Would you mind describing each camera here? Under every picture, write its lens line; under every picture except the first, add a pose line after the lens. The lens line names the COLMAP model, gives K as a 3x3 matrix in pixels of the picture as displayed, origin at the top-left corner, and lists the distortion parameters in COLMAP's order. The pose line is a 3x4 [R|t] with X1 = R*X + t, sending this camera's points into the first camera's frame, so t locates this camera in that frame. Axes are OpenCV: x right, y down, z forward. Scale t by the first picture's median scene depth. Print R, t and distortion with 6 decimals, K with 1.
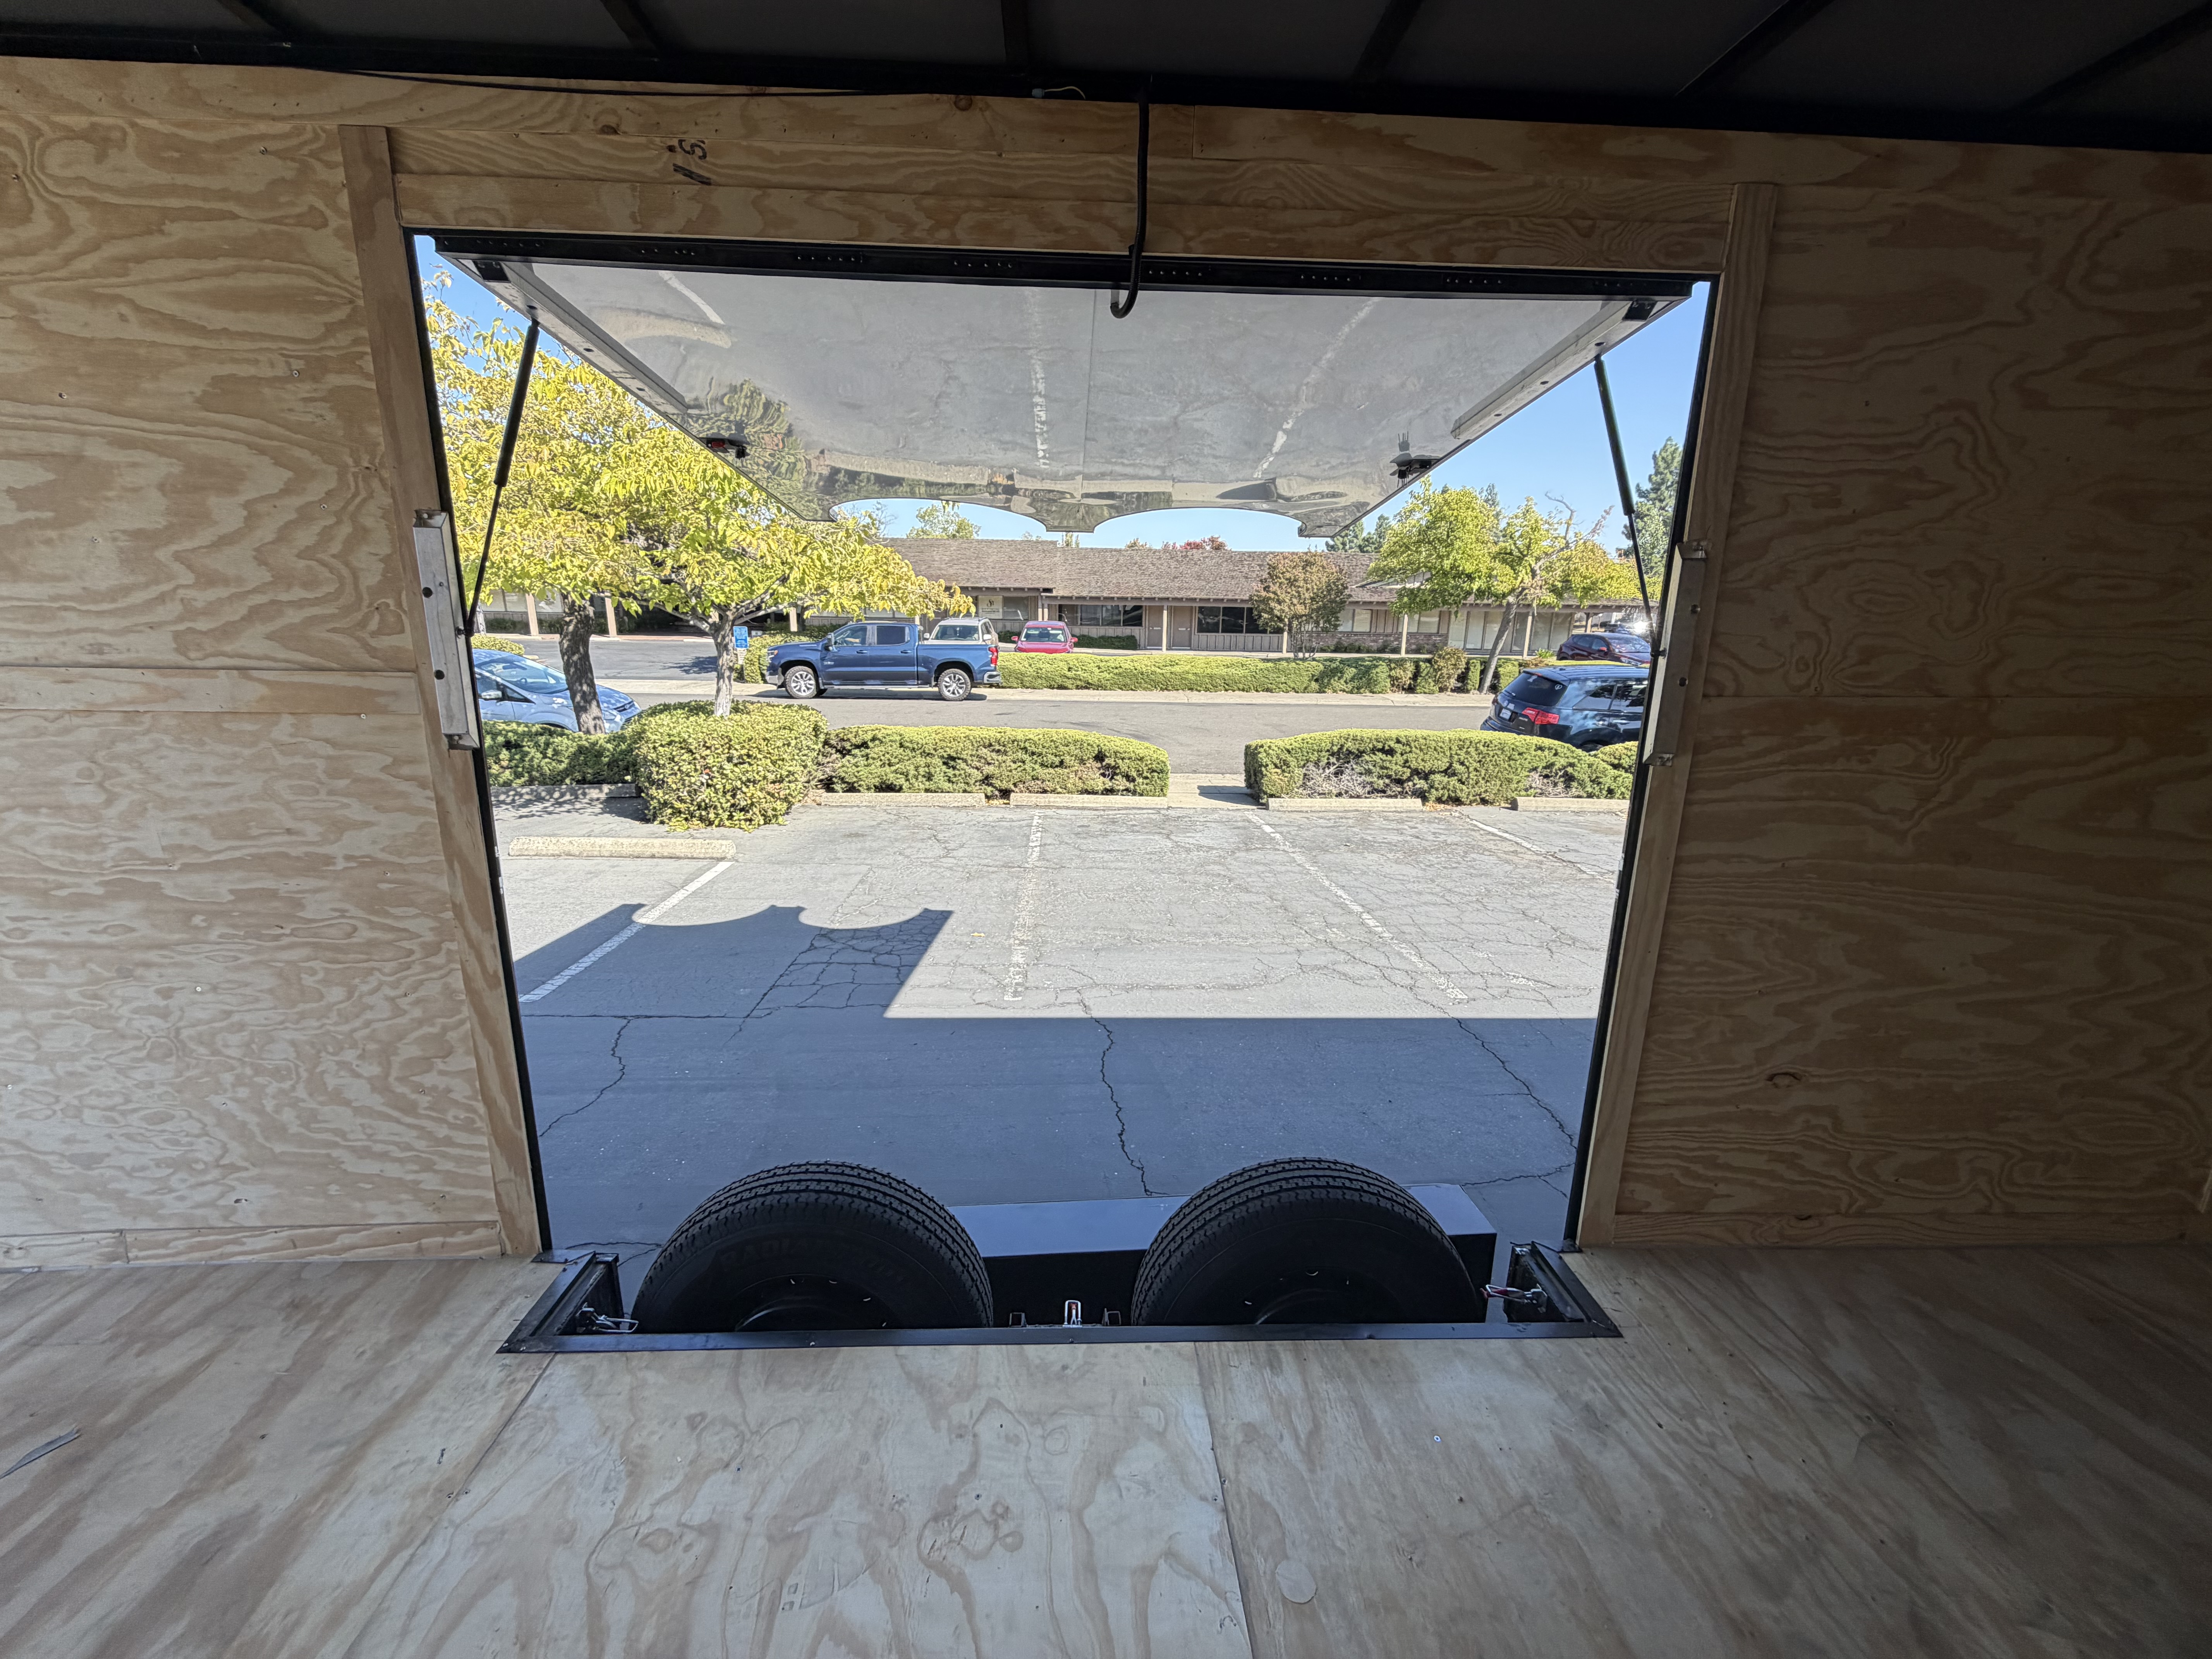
lens RADIAL K [[884.3, 0, 1097.9], [0, 884.3, 825.1], [0, 0, 1]] dist [0.001033, 0.000434]
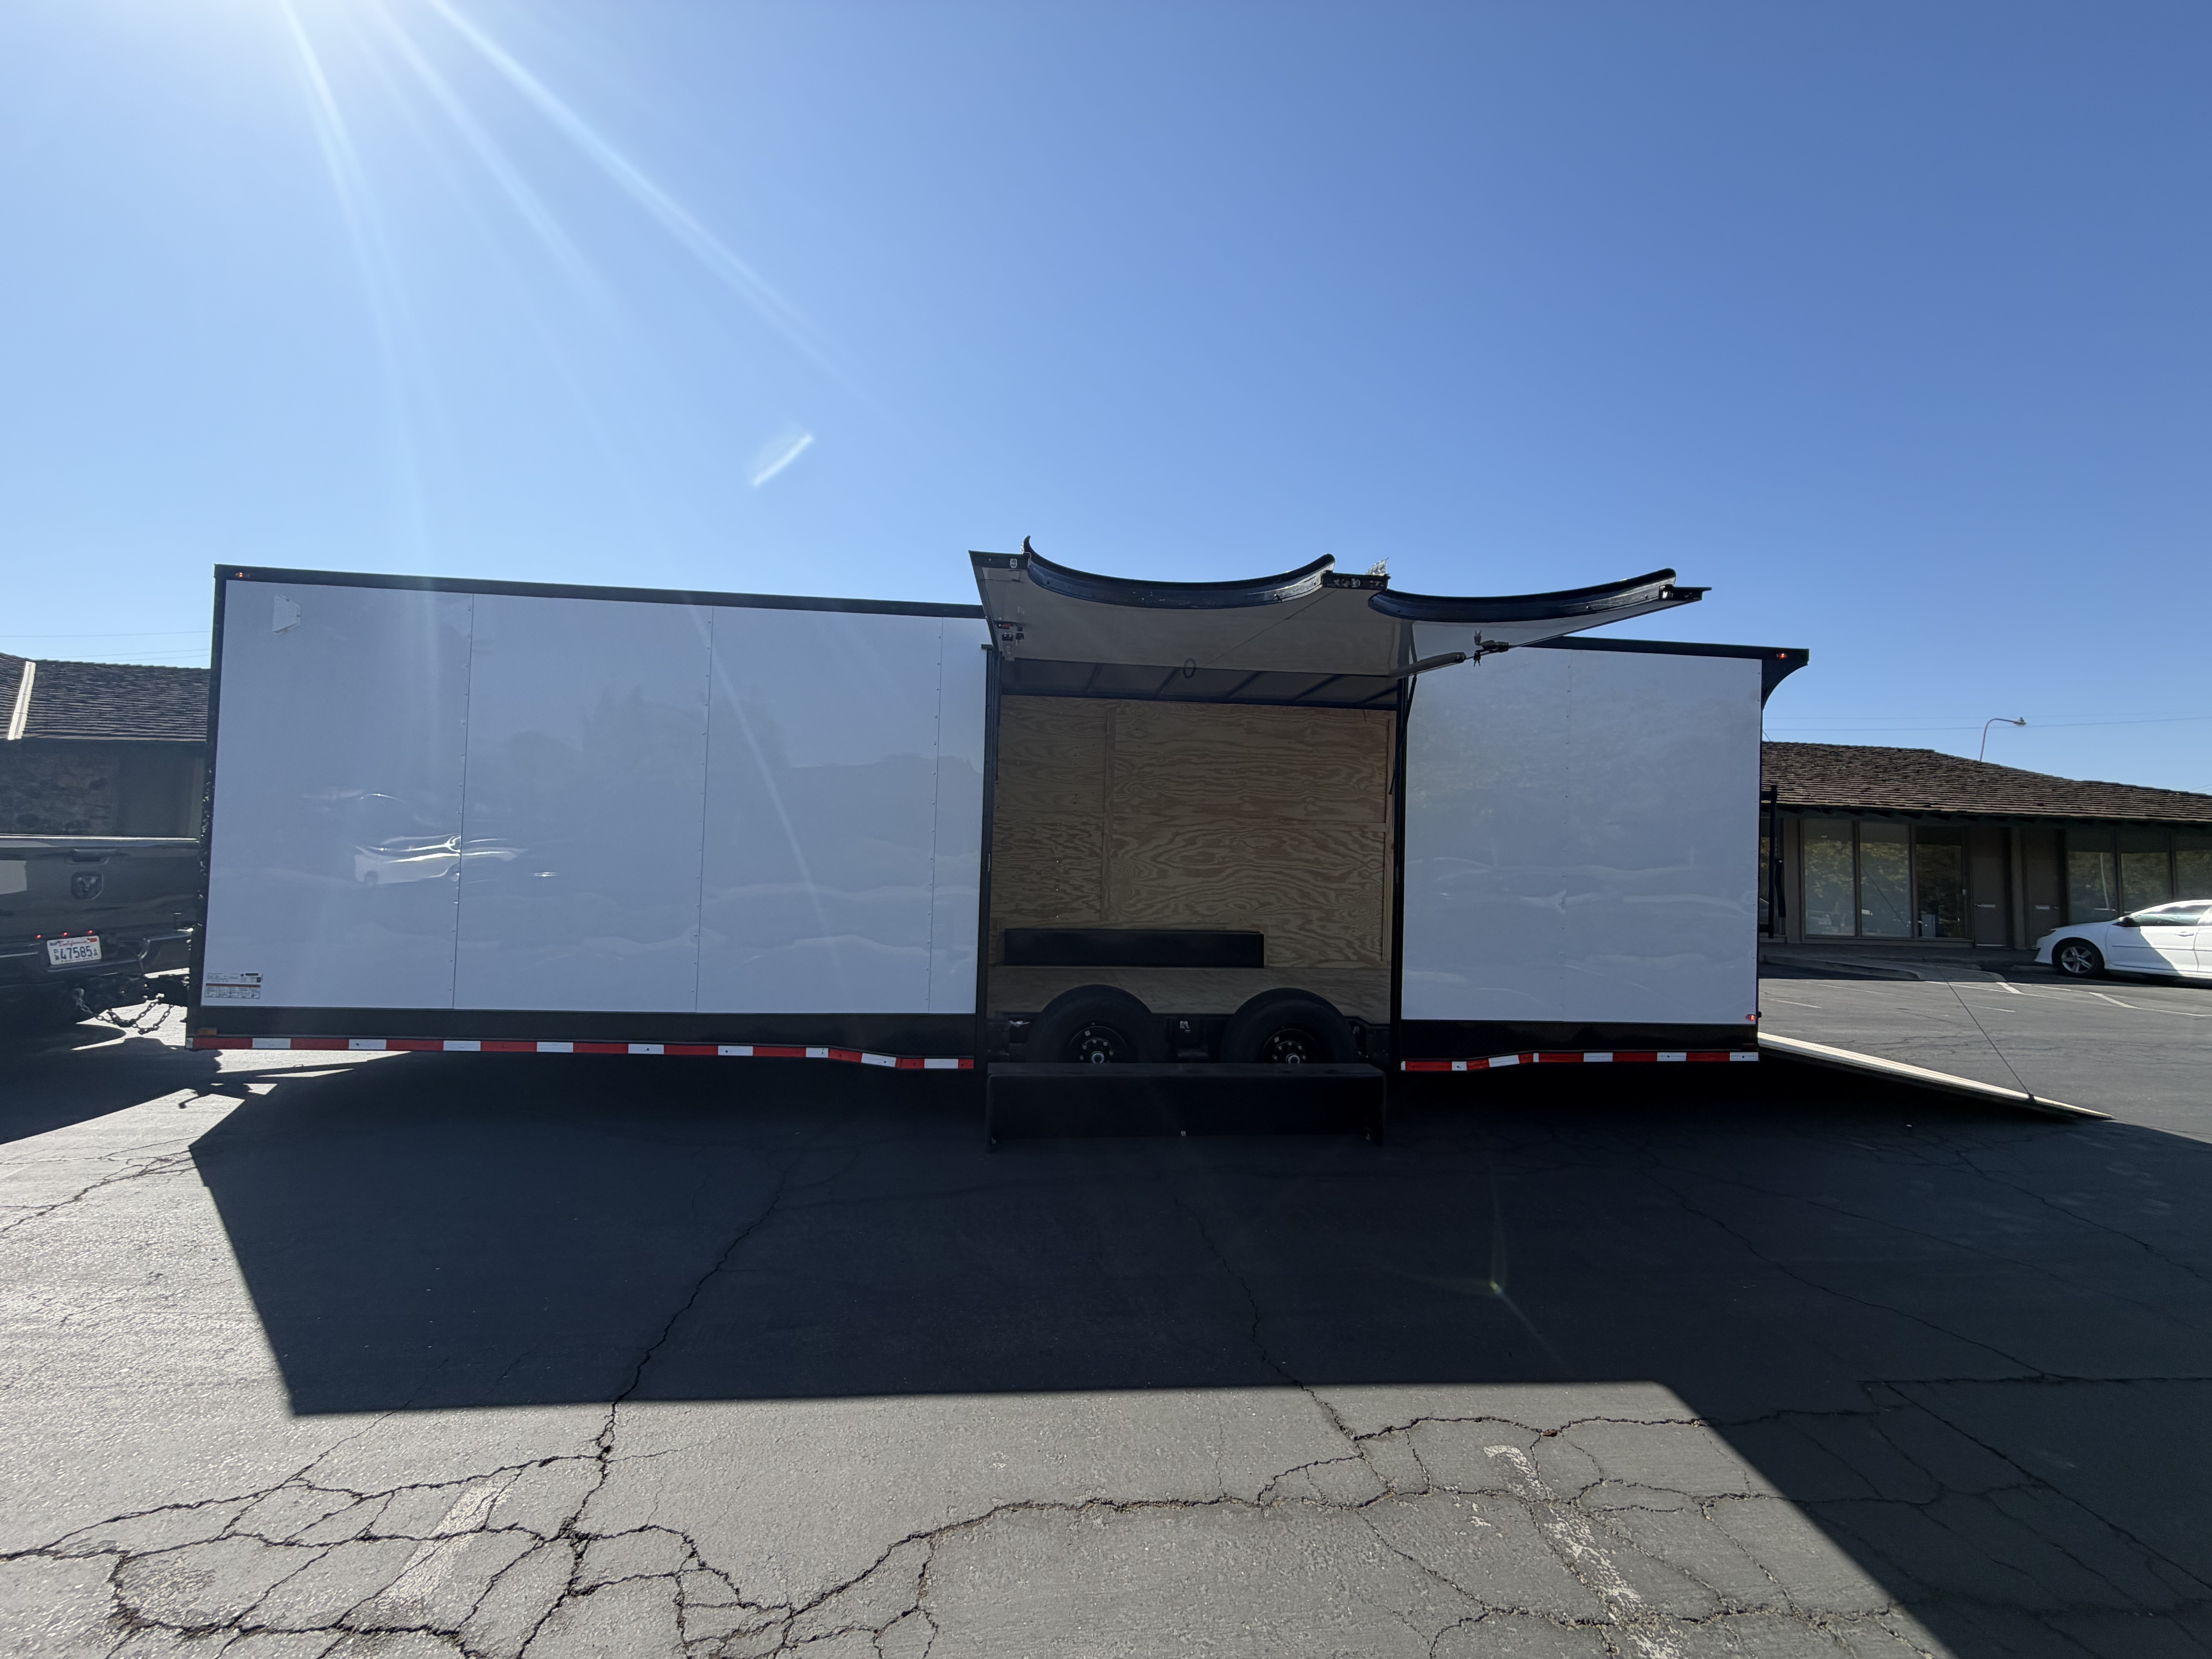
lens RADIAL K [[884.3, 0, 1100.5], [0, 884.3, 822.4], [0, 0, 1]] dist [0.001033, 0.000434]
pose [[-0.997228, -0.047759, -0.057049, 0.445713], [-0.057205, 0.982461, 0.177478, -0.576072], [0.047573, 0.180250, -0.982470, 3.790877]]
